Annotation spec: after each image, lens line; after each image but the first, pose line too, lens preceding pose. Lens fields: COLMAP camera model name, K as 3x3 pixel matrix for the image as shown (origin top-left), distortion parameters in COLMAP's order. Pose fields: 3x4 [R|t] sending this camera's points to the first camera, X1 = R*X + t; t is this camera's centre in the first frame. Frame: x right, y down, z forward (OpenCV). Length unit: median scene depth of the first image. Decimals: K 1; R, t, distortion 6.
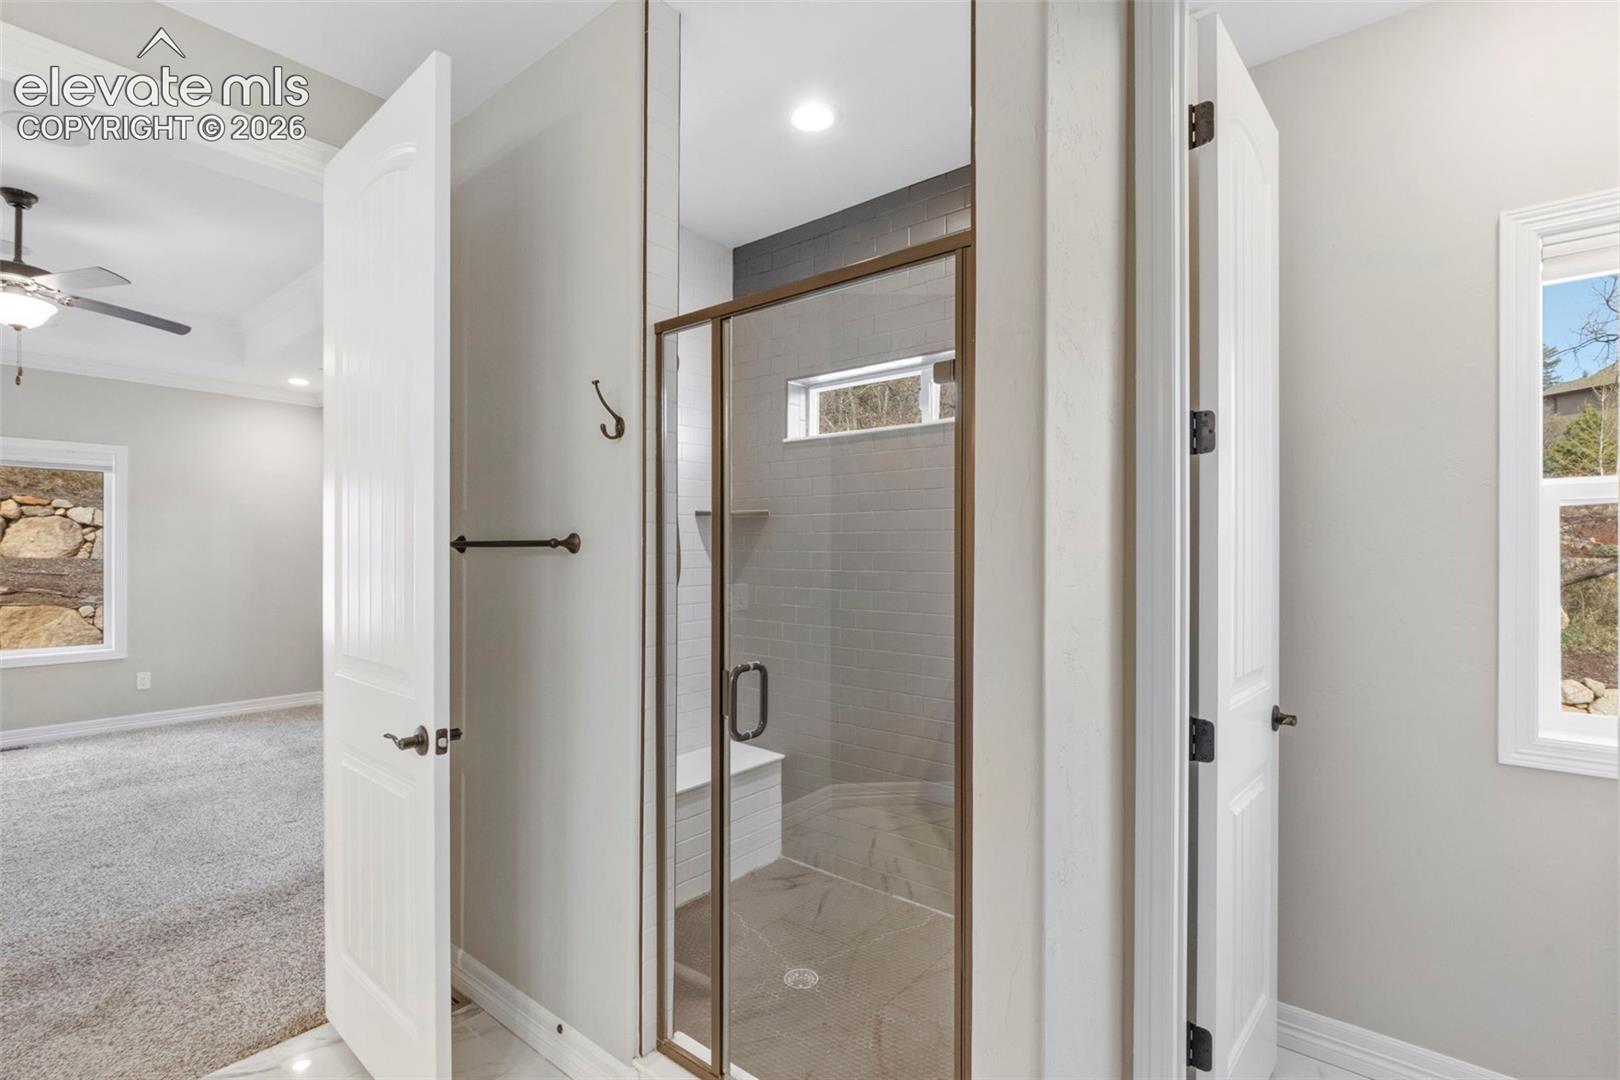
lens RADIAL K [[764.7, 0, 810.0], [0, 764.7, 540.0], [0, 0, 1]] dist [0.000544, 0.000123]
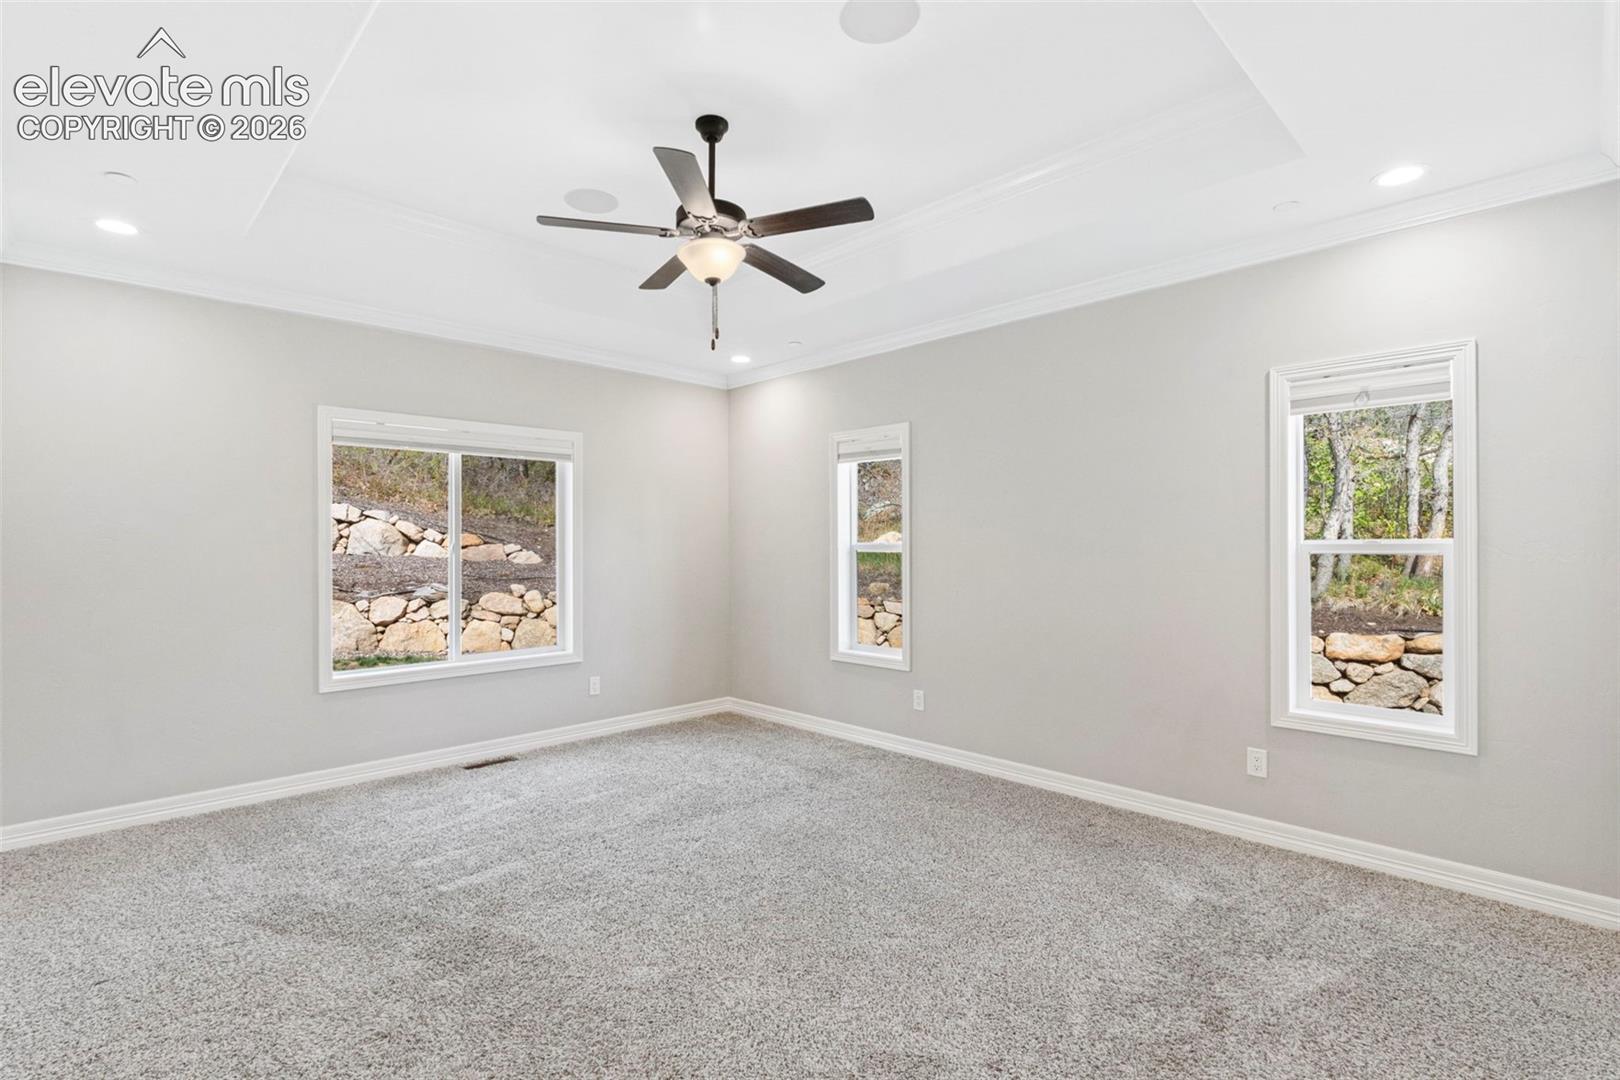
lens RADIAL K [[769.6, 0, 810.0], [0, 769.6, 540.0], [0, 0, 1]] dist [0.020984, 0.000072]
pose [[0.993350, -0.000808, -0.115127, -0.237766], [0.001511, 0.999981, 0.006023, 0.000723], [0.115120, -0.006157, 0.993333, 0.047296]]
